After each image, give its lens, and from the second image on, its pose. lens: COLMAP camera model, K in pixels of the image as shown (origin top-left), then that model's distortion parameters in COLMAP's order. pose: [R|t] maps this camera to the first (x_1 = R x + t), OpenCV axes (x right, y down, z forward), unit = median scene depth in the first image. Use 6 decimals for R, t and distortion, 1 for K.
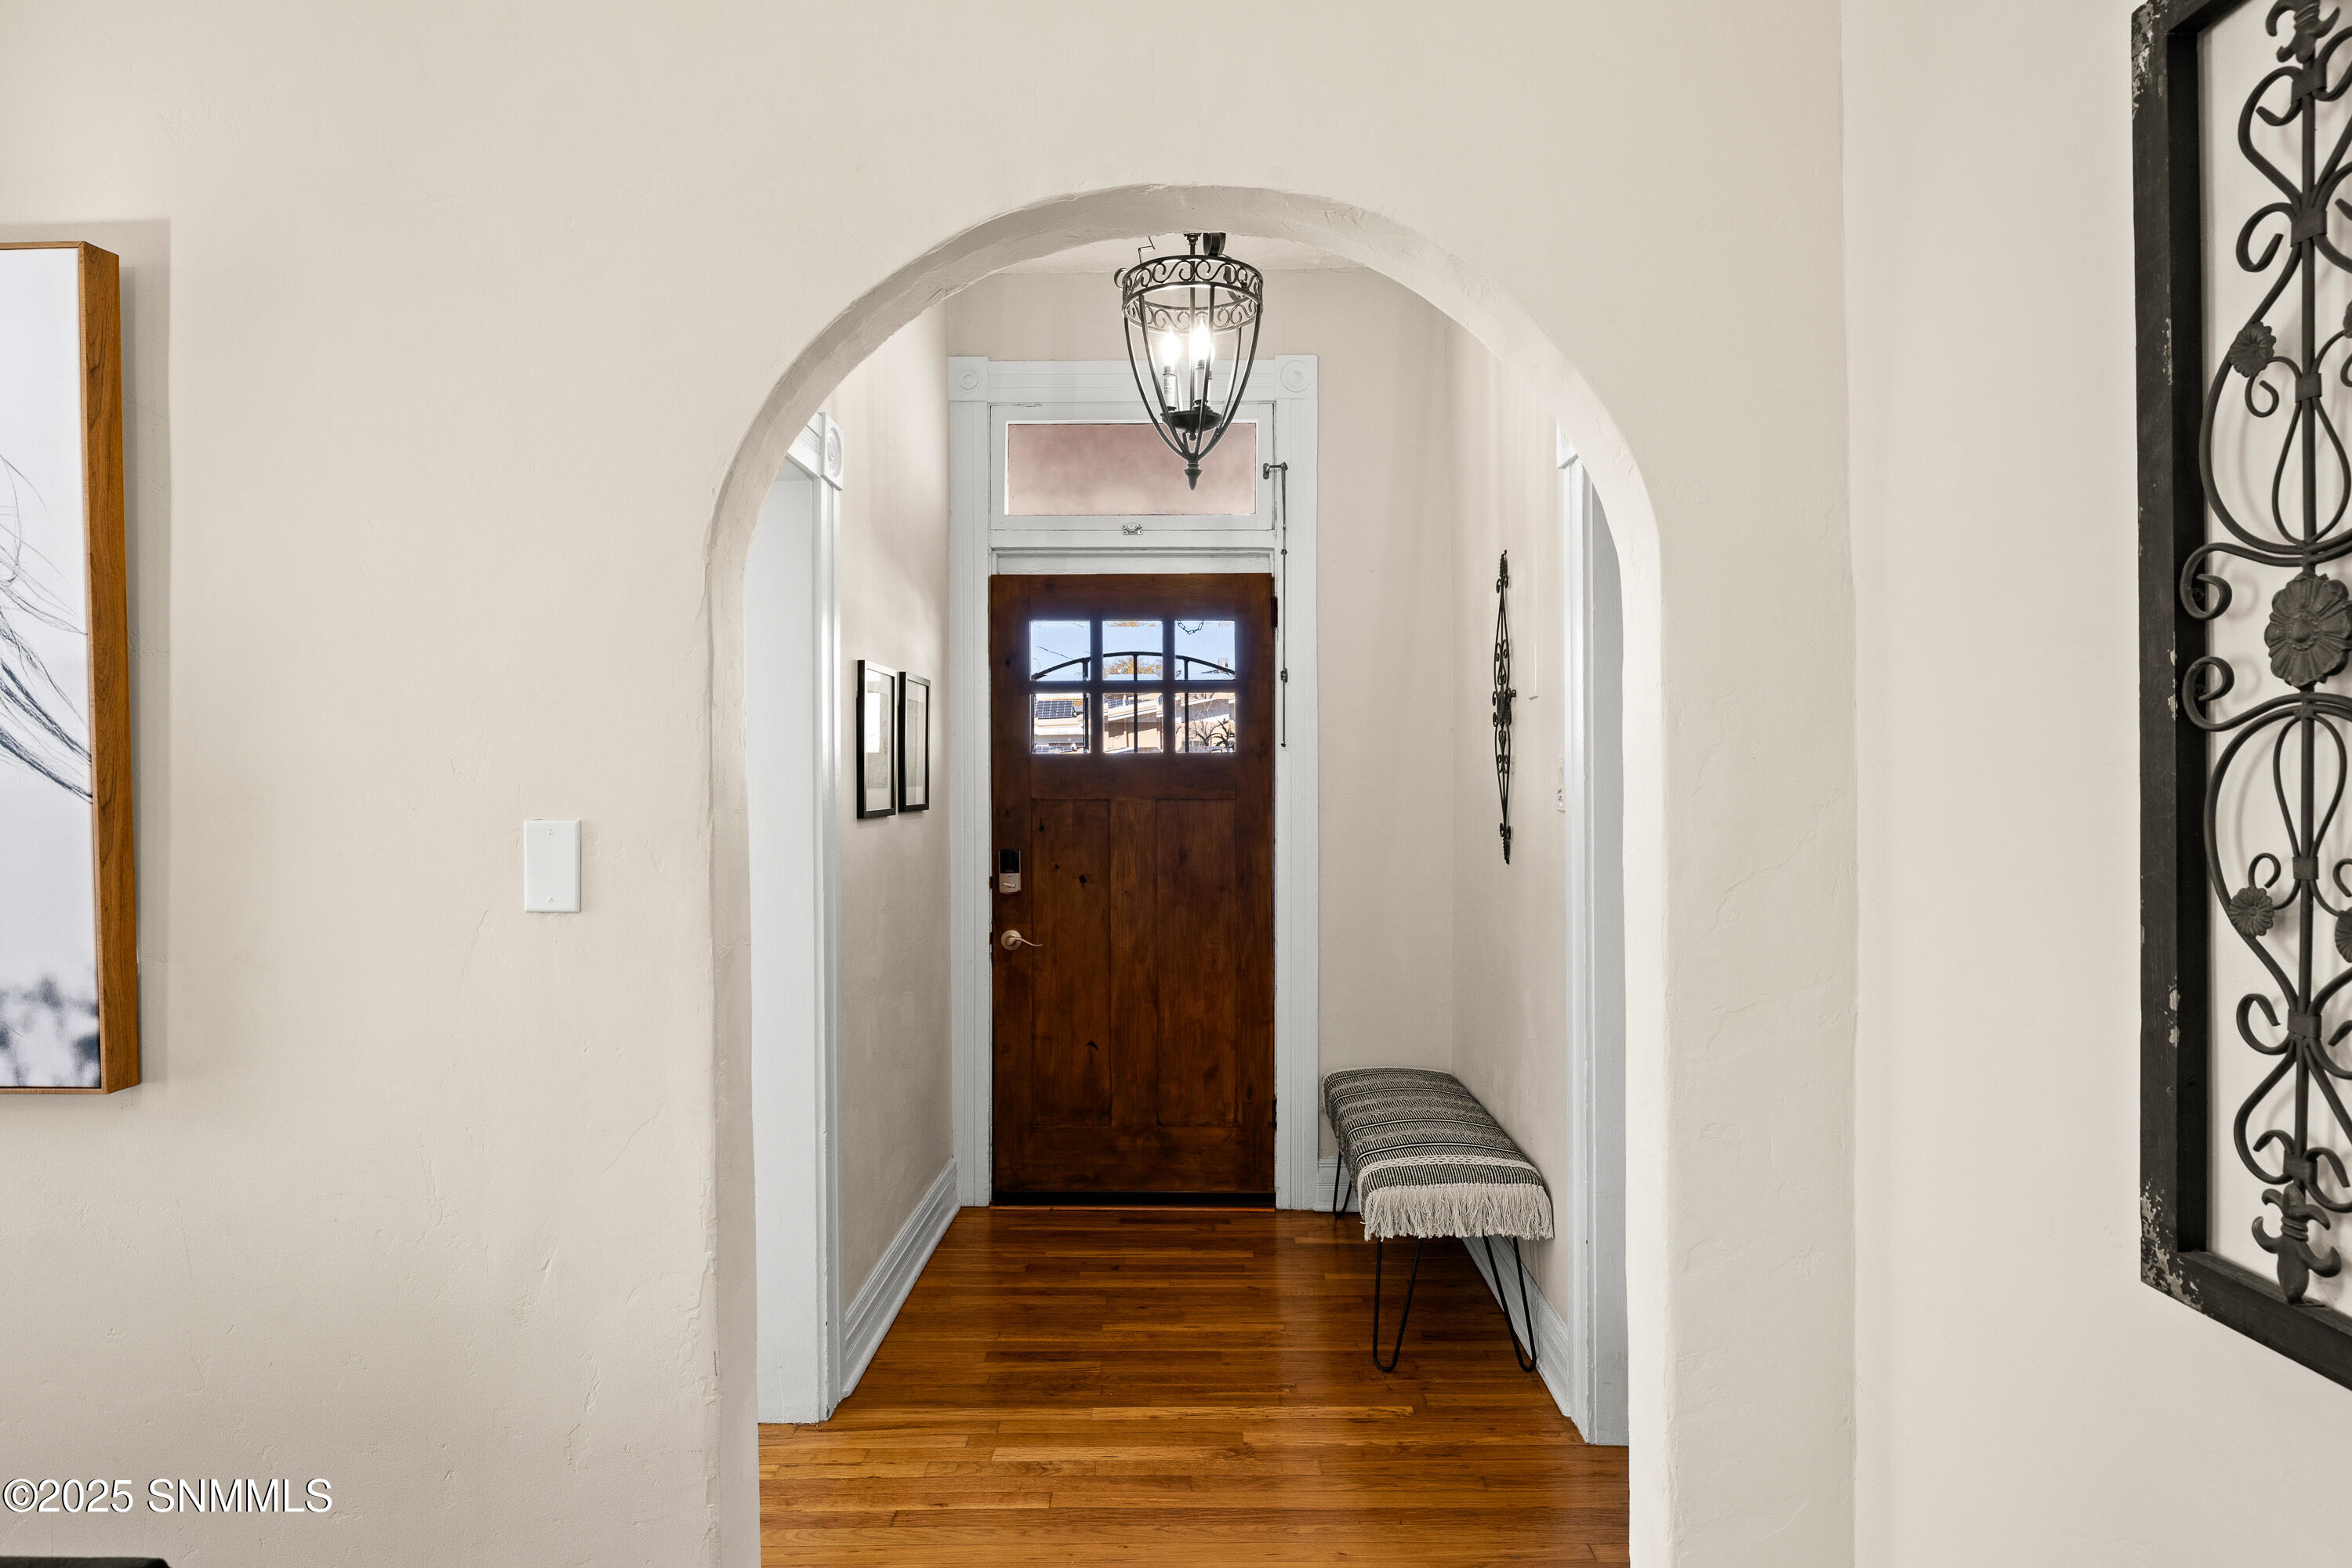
lens RADIAL K [[1328.8, 0, 1188.9], [0, 1328.8, 782.6], [0, 0, 1]] dist [-0.001621, -0.000636]
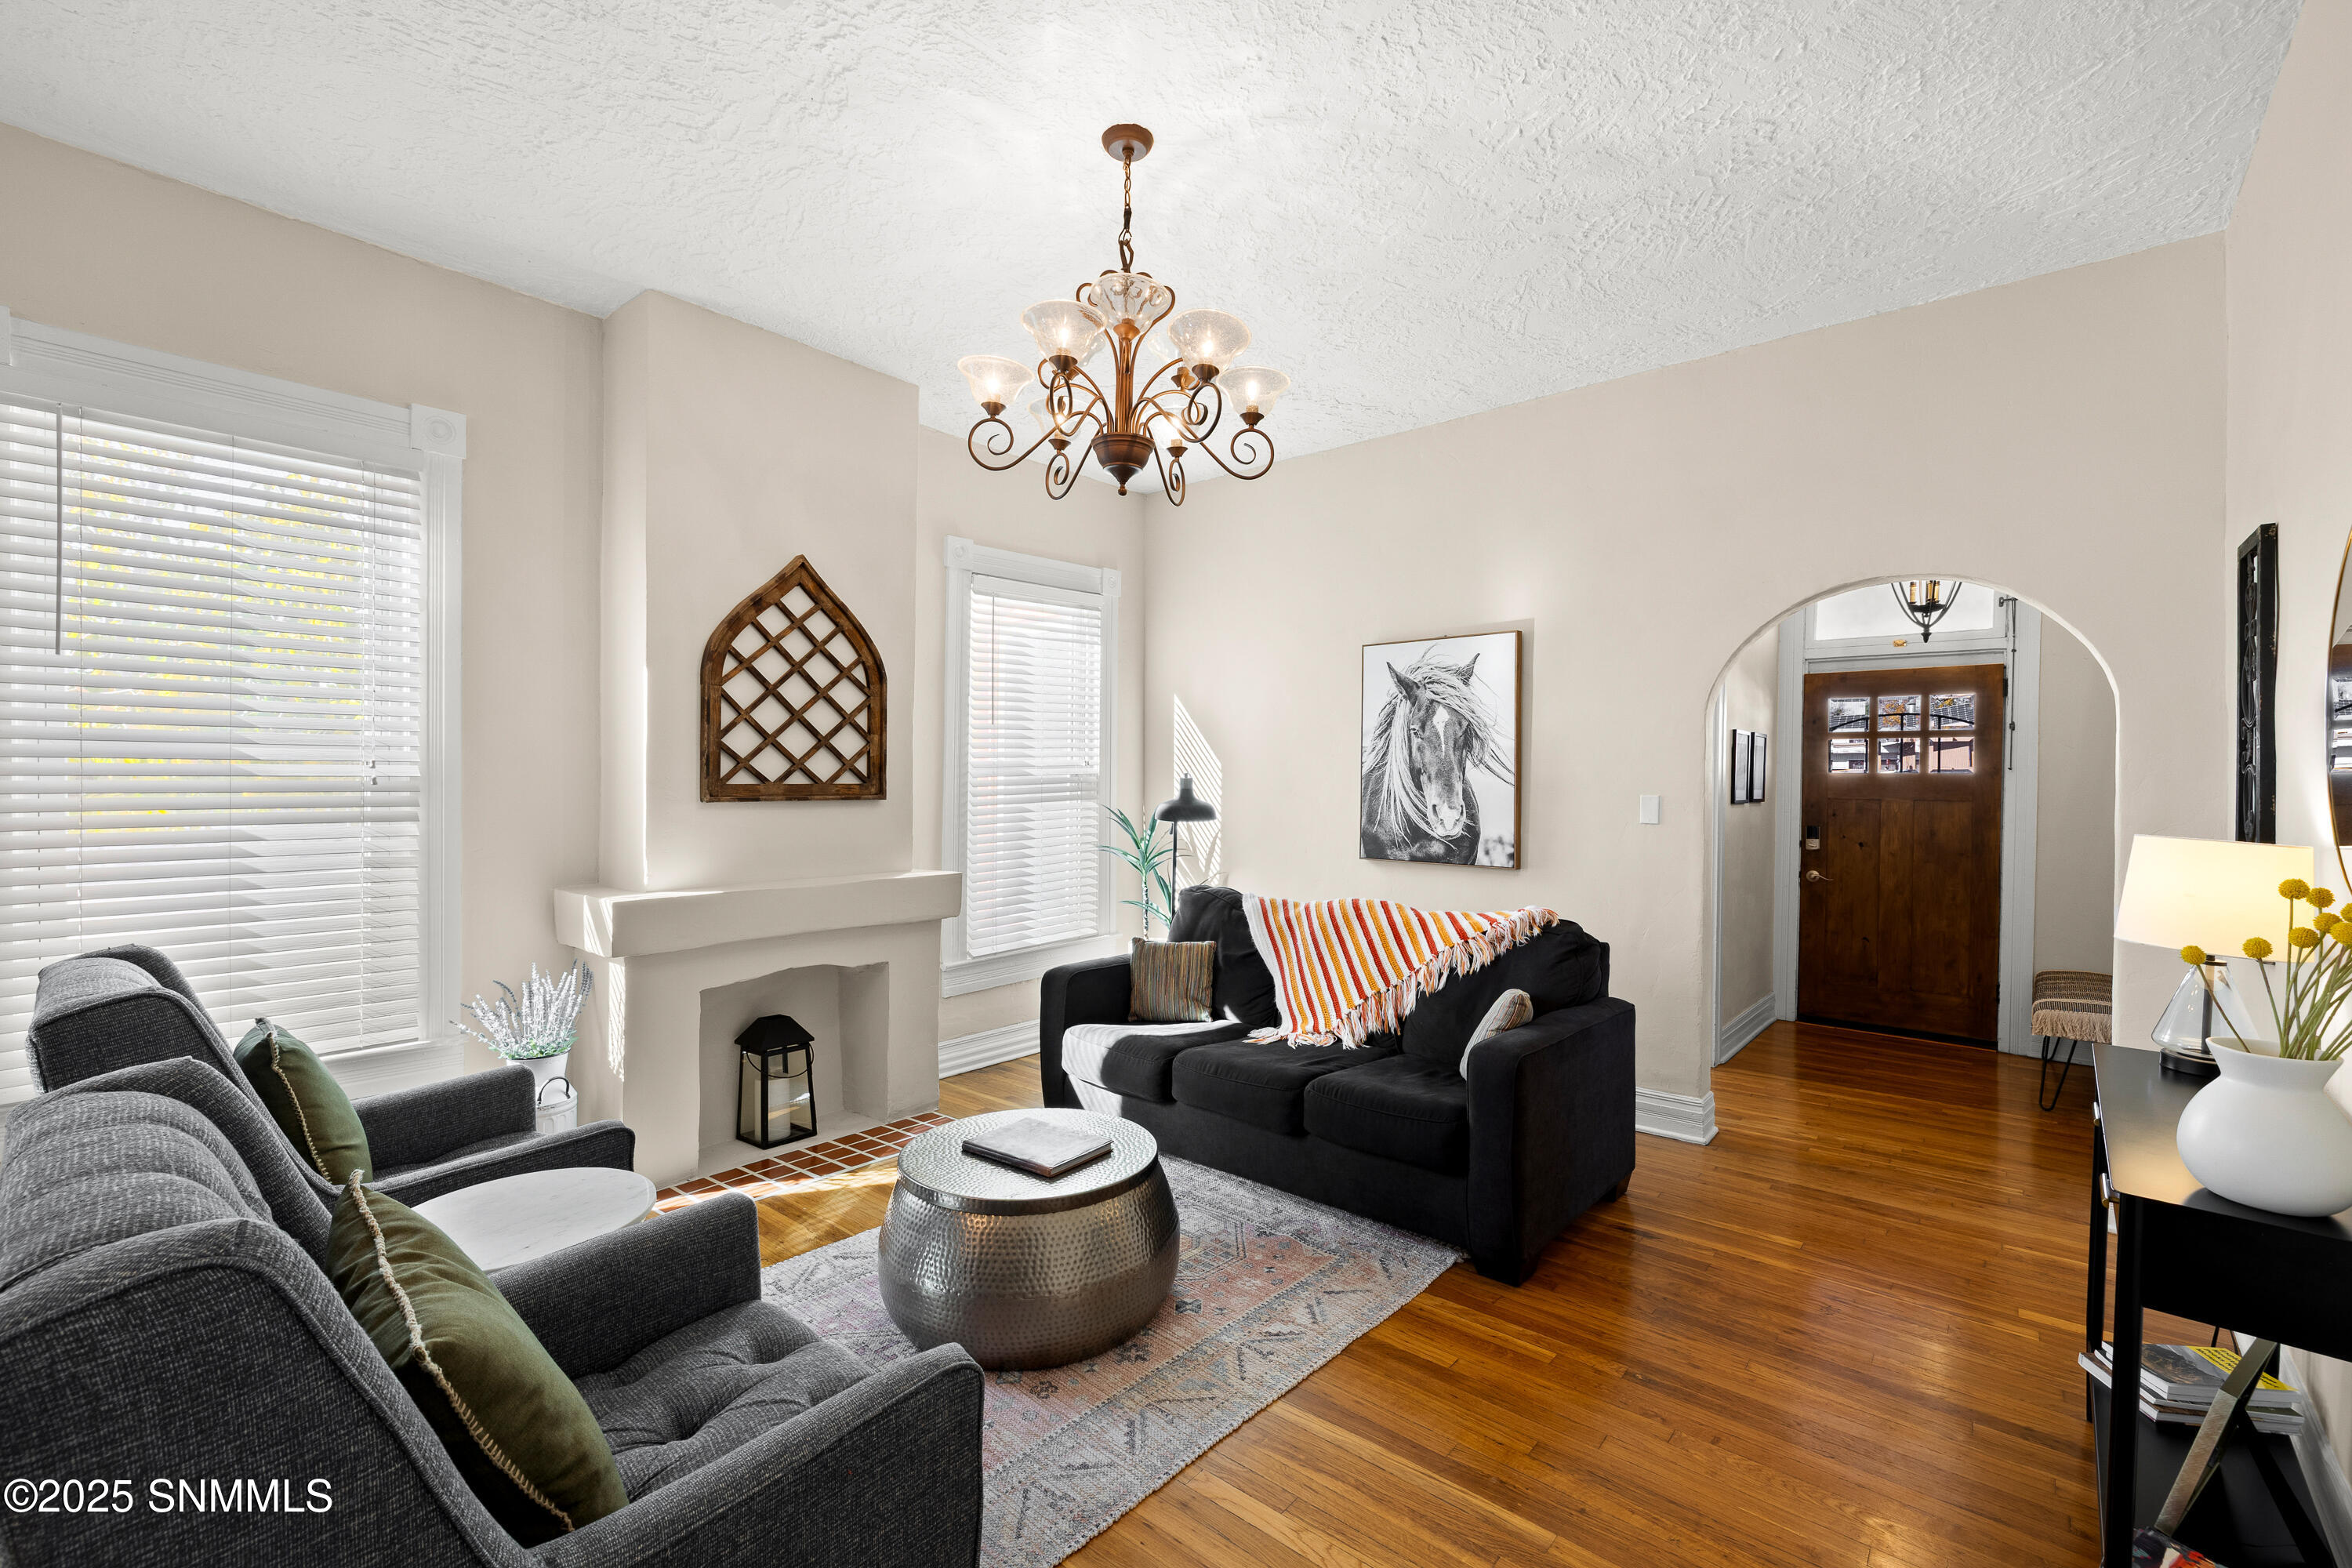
lens RADIAL K [[989.3, 0, 1185.6], [0, 989.3, 794.0], [0, 0, 1]] dist [-0.001560, -0.000524]
pose [[0.767483, 0.018966, -0.640789, 0.084141], [-0.016610, 0.999815, 0.009699, 0.009538], [0.640854, 0.003199, 0.767656, -0.686899]]
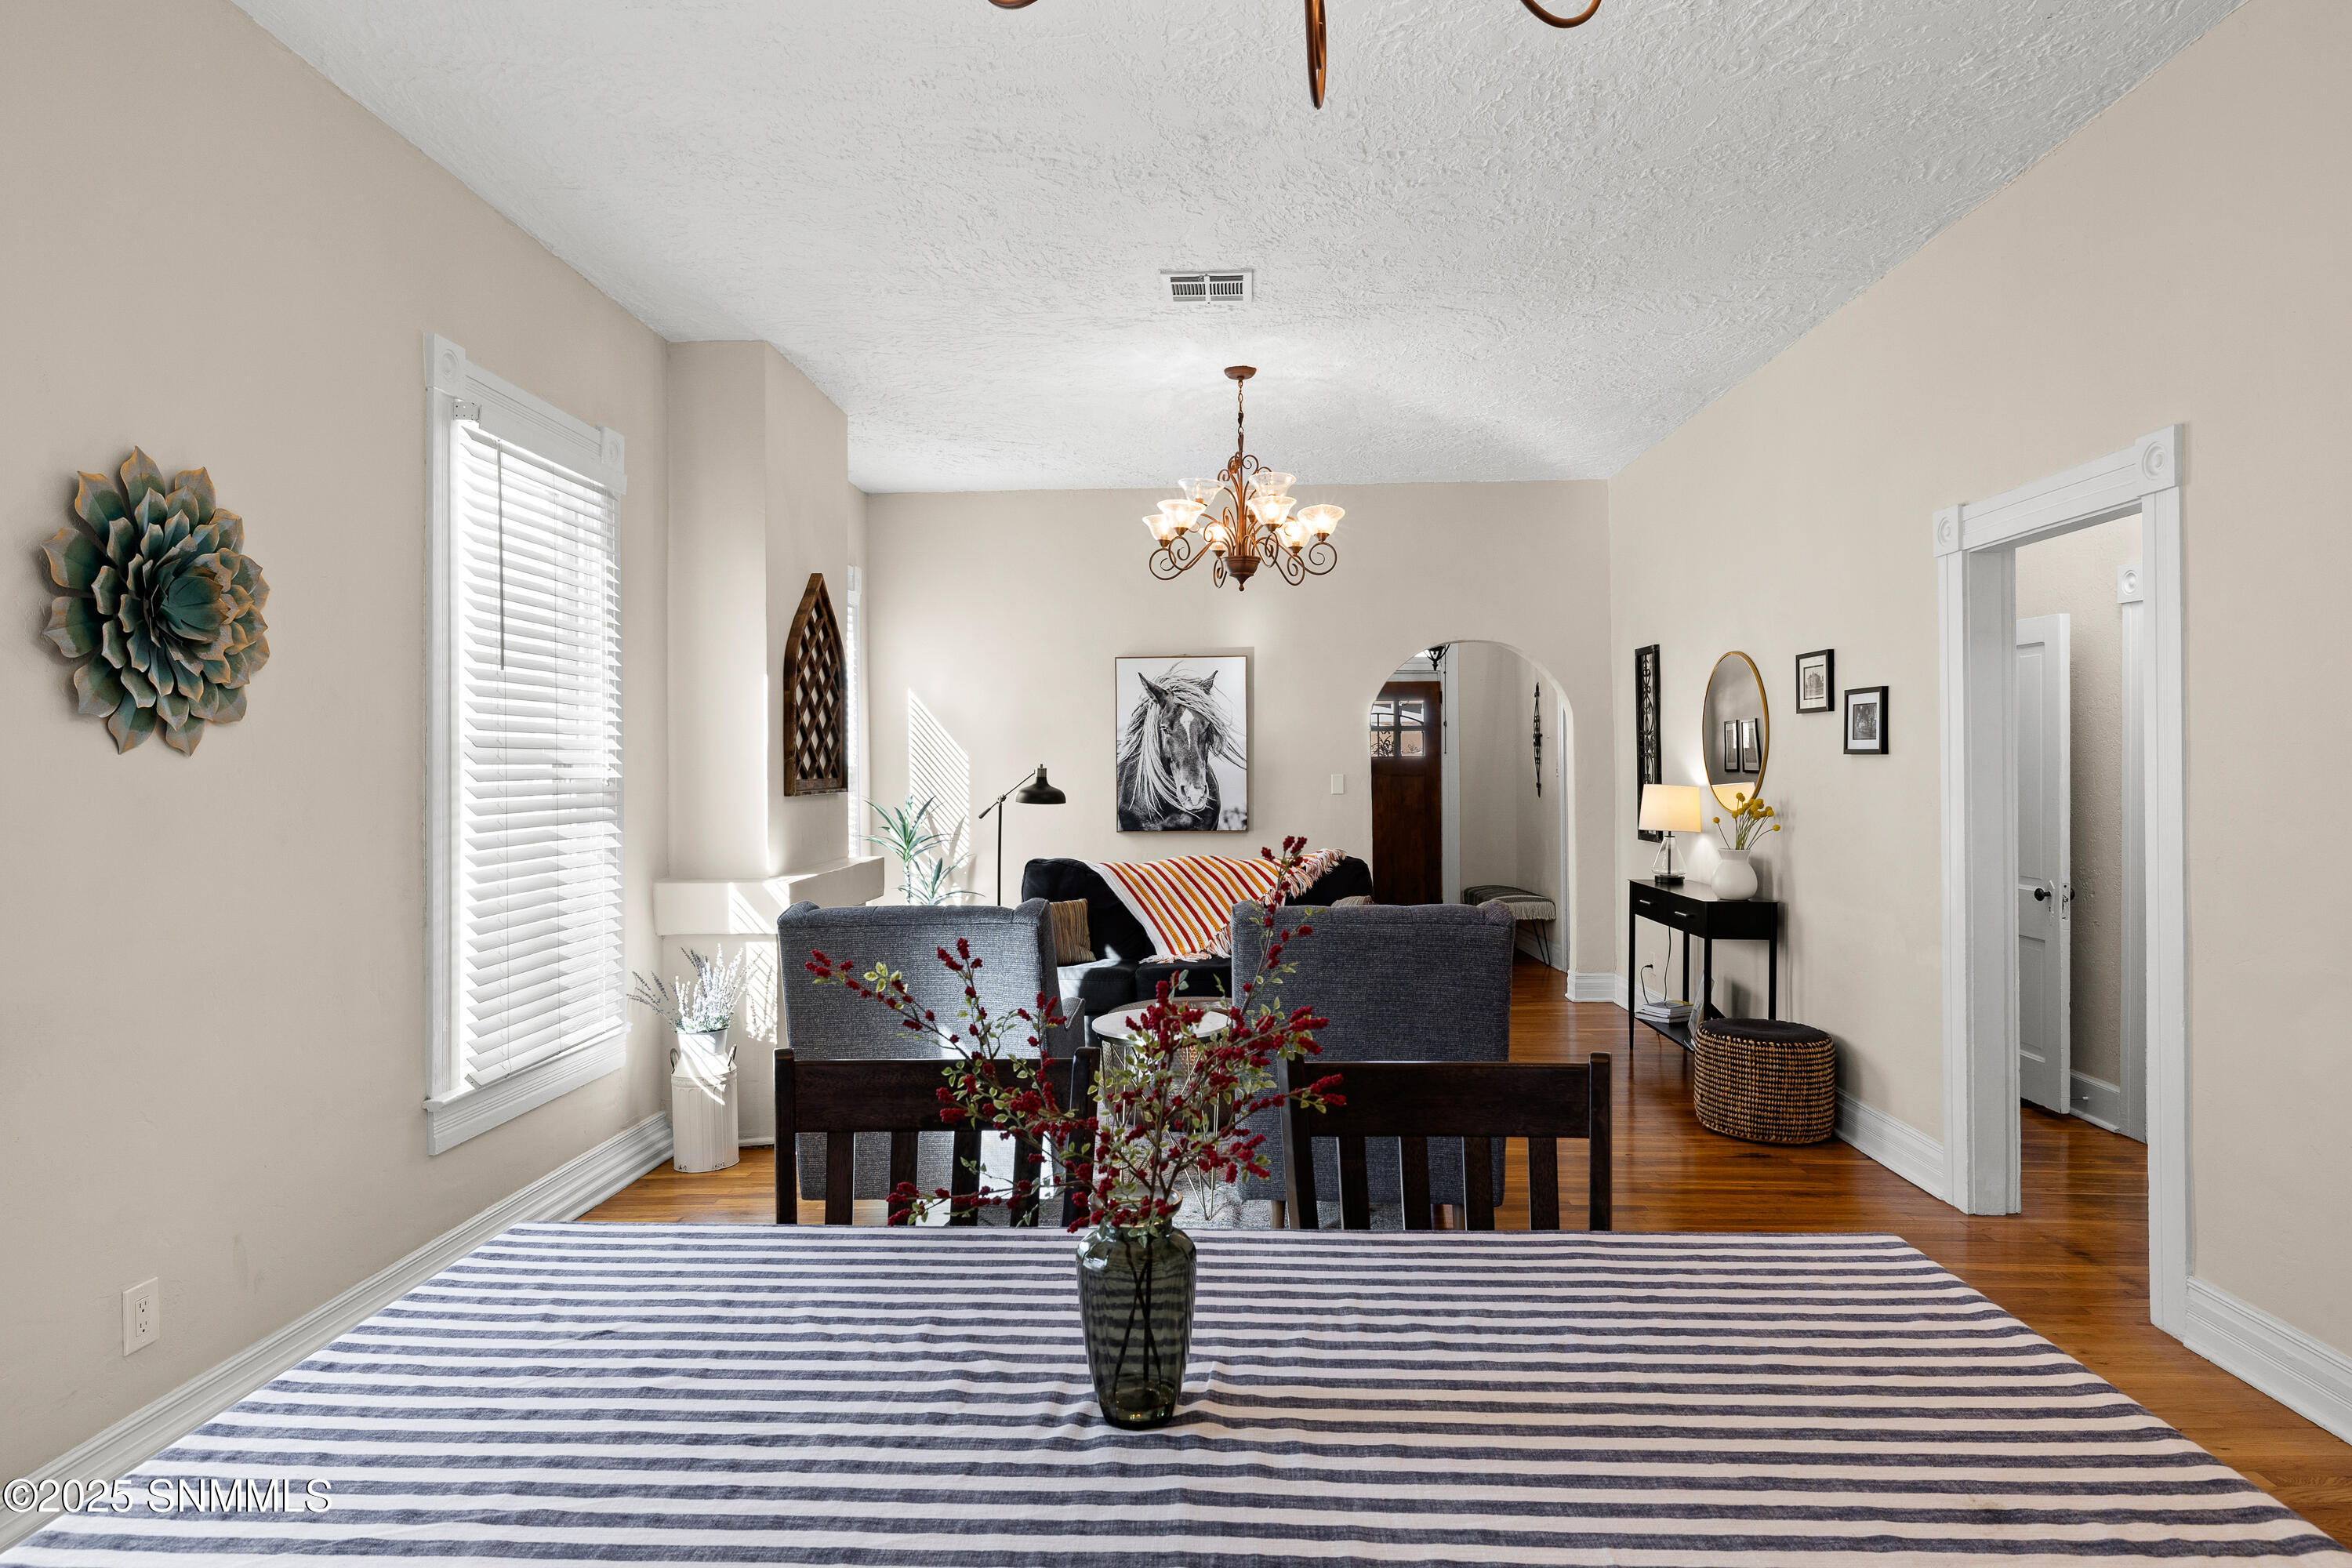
lens RADIAL K [[1328.8, 0, 1164.1], [0, 1328.8, 779.0], [0, 0, 1]] dist [-0.001621, -0.000636]
pose [[0.999555, -0.005037, -0.029411, -0.423059], [0.005068, 0.999987, 0.000976, 0.016319], [0.029406, -0.001125, 0.999567, -1.644476]]
